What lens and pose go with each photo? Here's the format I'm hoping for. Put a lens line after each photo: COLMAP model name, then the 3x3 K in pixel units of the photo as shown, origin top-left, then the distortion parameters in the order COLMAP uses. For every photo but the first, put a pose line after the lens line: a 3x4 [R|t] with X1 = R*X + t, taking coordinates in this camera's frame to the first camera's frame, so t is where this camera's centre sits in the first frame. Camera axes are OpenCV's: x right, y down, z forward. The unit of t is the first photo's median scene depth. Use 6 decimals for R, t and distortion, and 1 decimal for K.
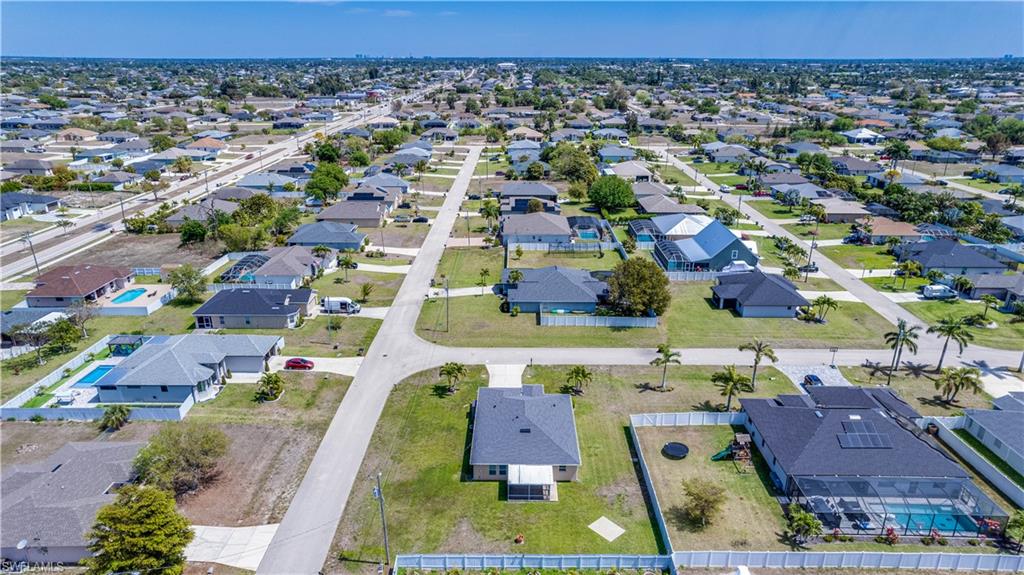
lens RADIAL K [[633.4, 0, 477.4], [0, 633.4, 287.0], [0, 0, 1]] dist [-0.003976, 0.000116]
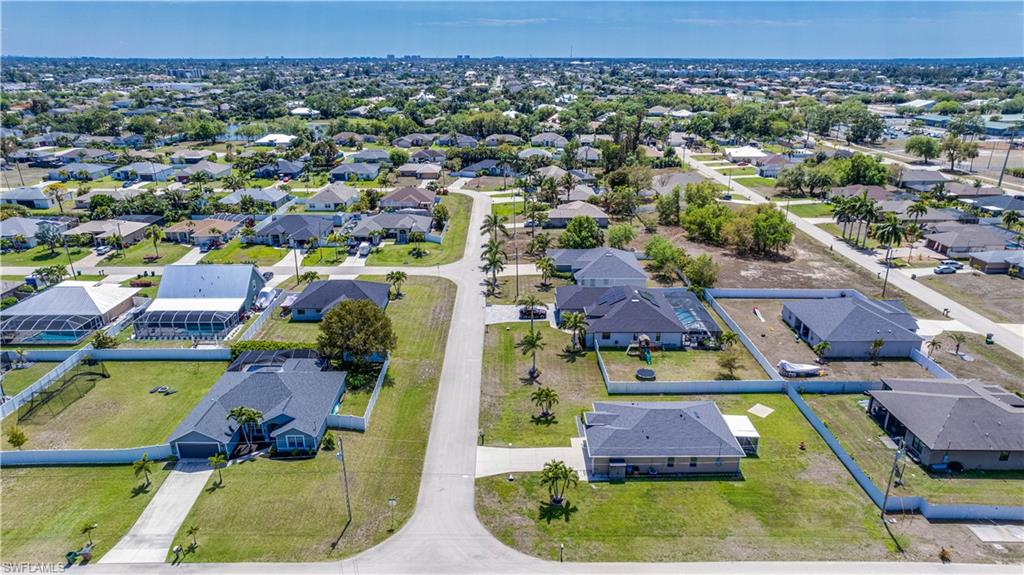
lens RADIAL K [[683.5, 0, 477.0], [0, 683.5, 287.3], [0, 0, 1]] dist [0.001232, 0.003091]
pose [[-0.032970, -0.327669, 0.944217, -0.838665], [0.345092, 0.882898, 0.318439, -0.411095], [-0.937990, 0.336340, 0.083967, 1.068138]]
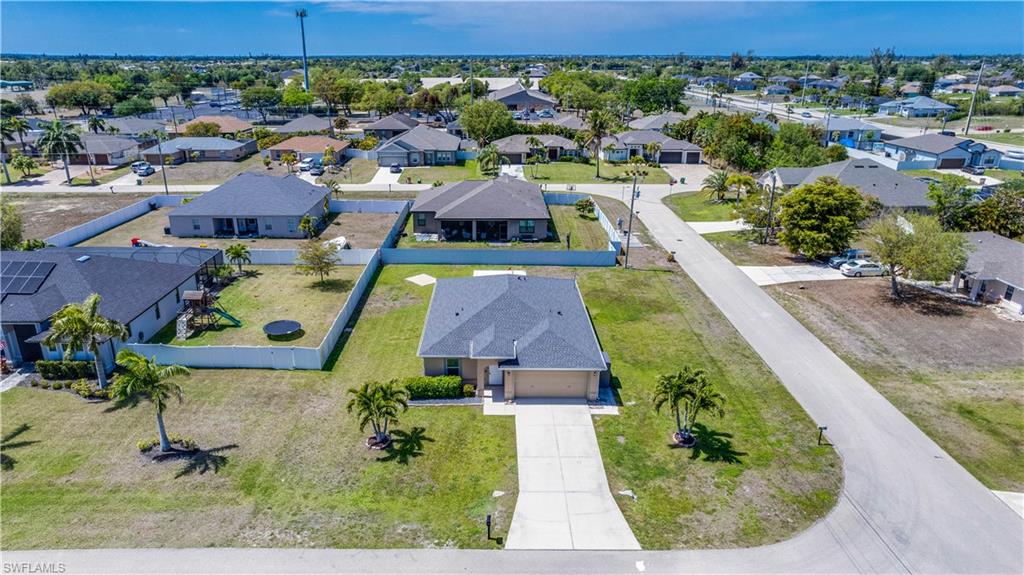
lens RADIAL K [[689.1, 0, 512.0], [0, 689.1, 287.5], [0, 0, 1]] dist [-0.040833, 0.060300]
pose [[-0.996068, 0.040628, -0.078732, 0.118560], [-0.017054, 0.784112, 0.620385, -0.218569], [0.086939, 0.619288, -0.780335, 1.463025]]
